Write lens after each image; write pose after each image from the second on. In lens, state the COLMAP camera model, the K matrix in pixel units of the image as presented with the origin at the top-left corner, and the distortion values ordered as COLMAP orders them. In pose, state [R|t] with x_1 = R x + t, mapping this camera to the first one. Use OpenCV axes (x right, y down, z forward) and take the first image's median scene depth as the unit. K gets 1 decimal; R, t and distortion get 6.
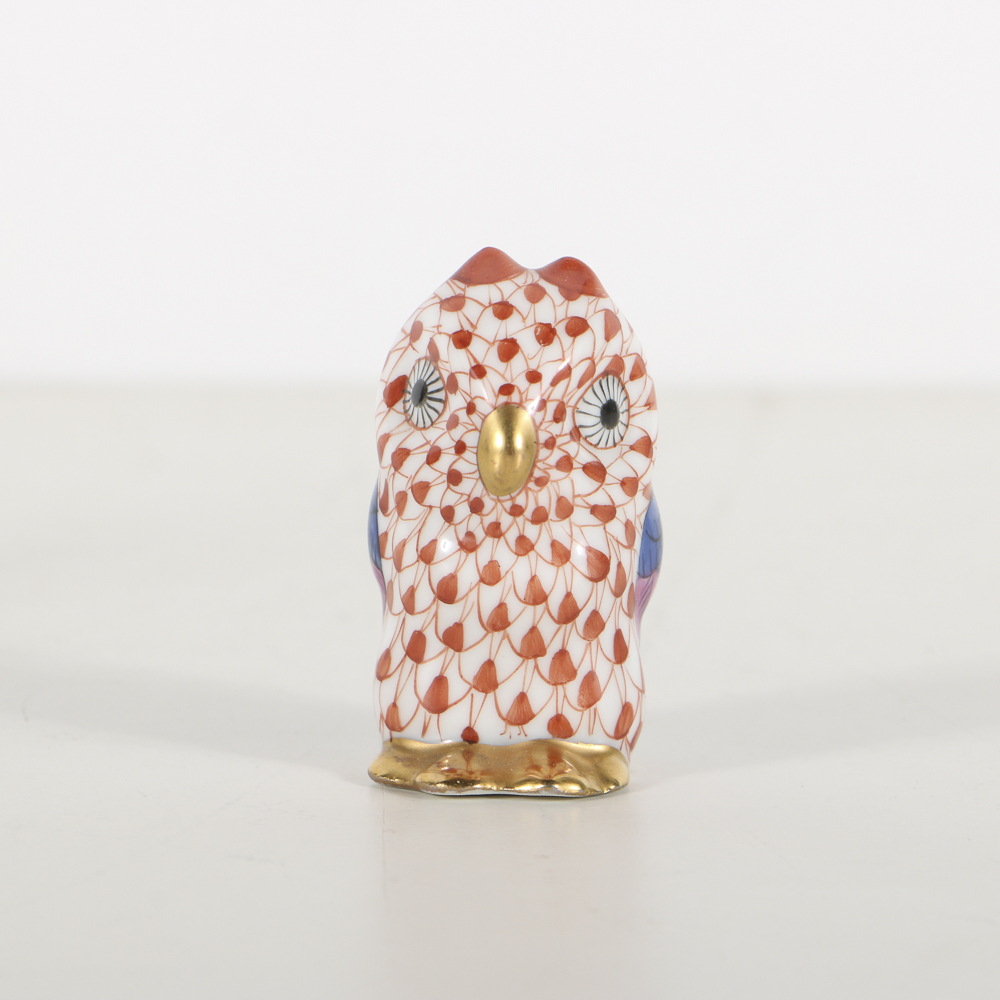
lens RADIAL K [[4731.8, 0, 499.8], [0, 4731.8, 499.5], [0, 0, 1]] dist [0.274757, 0.000000]
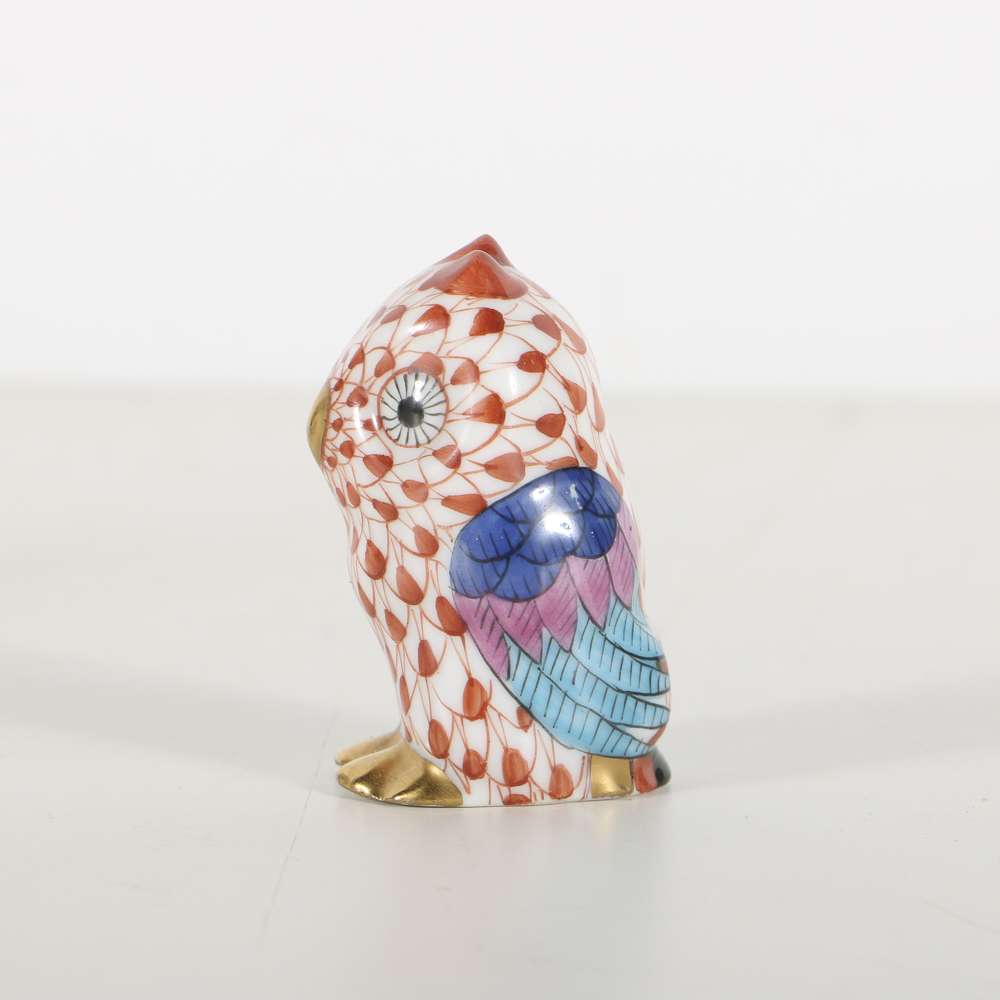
lens RADIAL K [[4731.8, 0, 500.1], [0, 4731.8, 500.3], [0, 0, 1]] dist [0.274757, 0.000000]
pose [[0.186637, 0.154101, -0.970268, 0.963051], [-0.167891, 0.978096, 0.123050, -0.121931], [0.967977, 0.139933, 0.208421, 0.822131]]
